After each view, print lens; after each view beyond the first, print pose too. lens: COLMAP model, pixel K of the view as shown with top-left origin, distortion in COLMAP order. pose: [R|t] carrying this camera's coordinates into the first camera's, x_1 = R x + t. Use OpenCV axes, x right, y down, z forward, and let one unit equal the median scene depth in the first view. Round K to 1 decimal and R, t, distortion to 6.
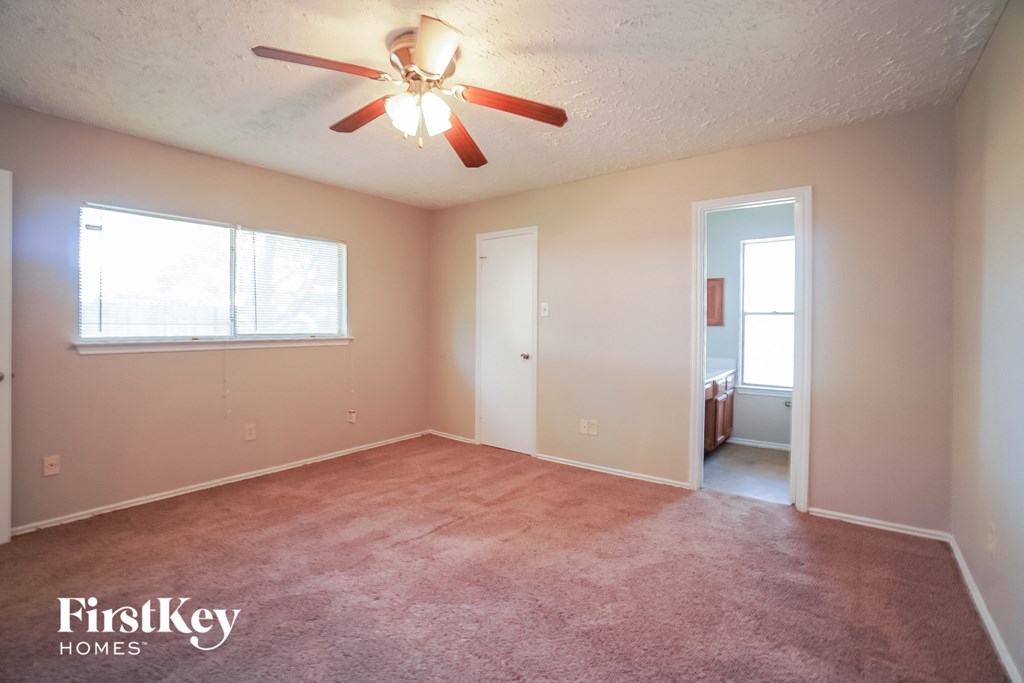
lens RADIAL K [[449.4, 0, 510.3], [0, 449.4, 331.2], [0, 0, 1]] dist [-0.057754, 0.000191]
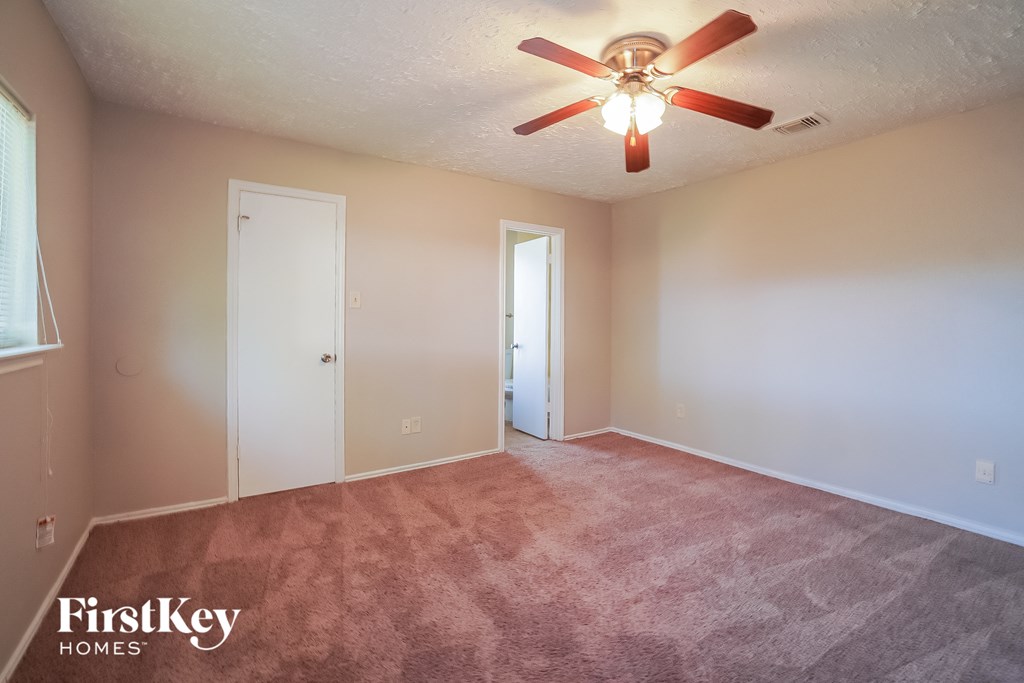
lens RADIAL K [[463.8, 0, 511.9], [0, 463.8, 329.1], [0, 0, 1]] dist [-0.028262, 0.000437]
pose [[0.311546, -0.020648, 0.950007, -0.803938], [0.012291, 0.999768, 0.017699, -0.007828], [-0.950151, 0.006162, 0.311728, 0.565747]]
